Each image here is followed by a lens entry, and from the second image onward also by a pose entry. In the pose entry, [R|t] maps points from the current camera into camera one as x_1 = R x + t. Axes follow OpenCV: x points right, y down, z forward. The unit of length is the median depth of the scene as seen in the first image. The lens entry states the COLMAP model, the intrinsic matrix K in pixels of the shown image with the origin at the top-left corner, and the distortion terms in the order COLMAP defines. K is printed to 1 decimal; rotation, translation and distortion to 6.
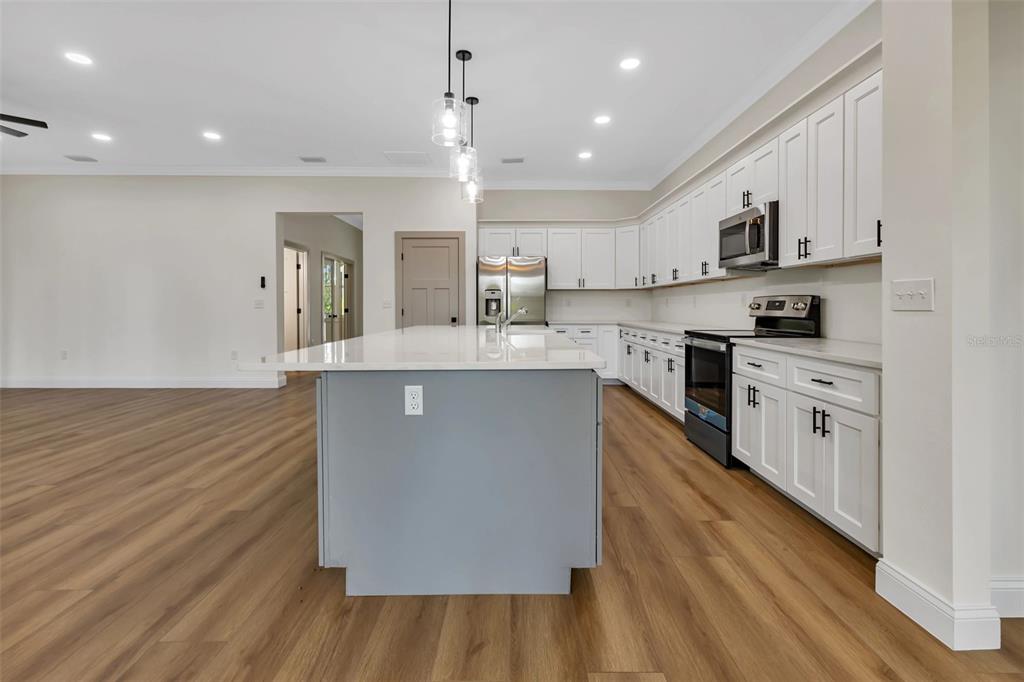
lens RADIAL K [[481.5, 0, 514.0], [0, 481.5, 316.0], [0, 0, 1]] dist [0.008484, -0.000053]
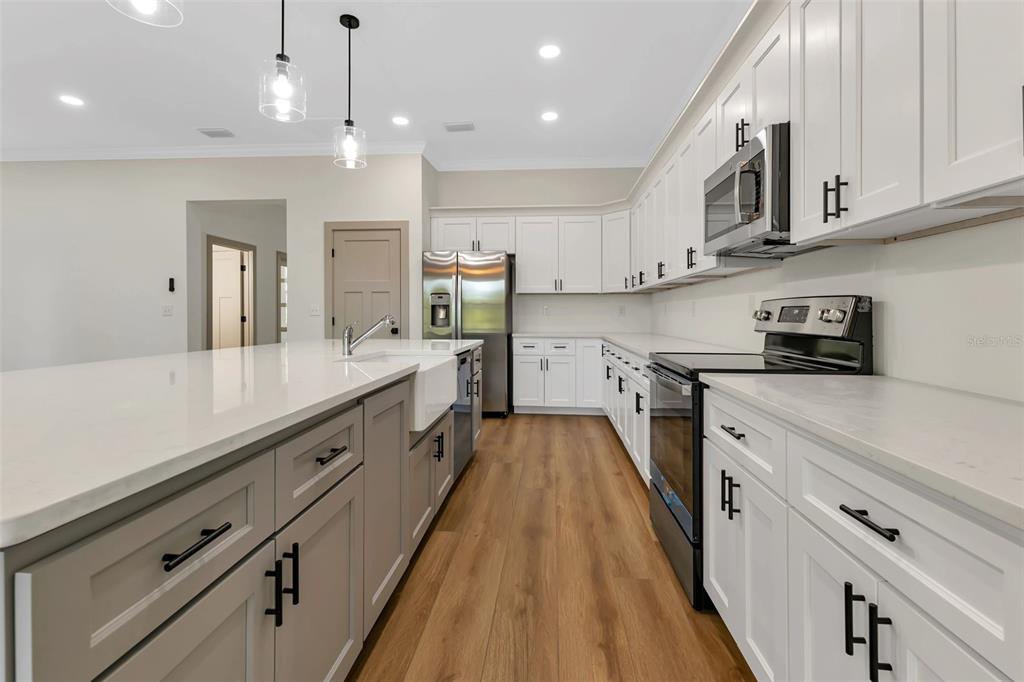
lens RADIAL K [[481.5, 0, 514.0], [0, 481.5, 316.0], [0, 0, 1]] dist [0.008484, -0.000053]
pose [[0.996143, 0.002962, -0.087697, 0.203868], [-0.004417, 0.999856, -0.016399, -0.006757], [0.087636, 0.016723, 0.996012, 0.308212]]
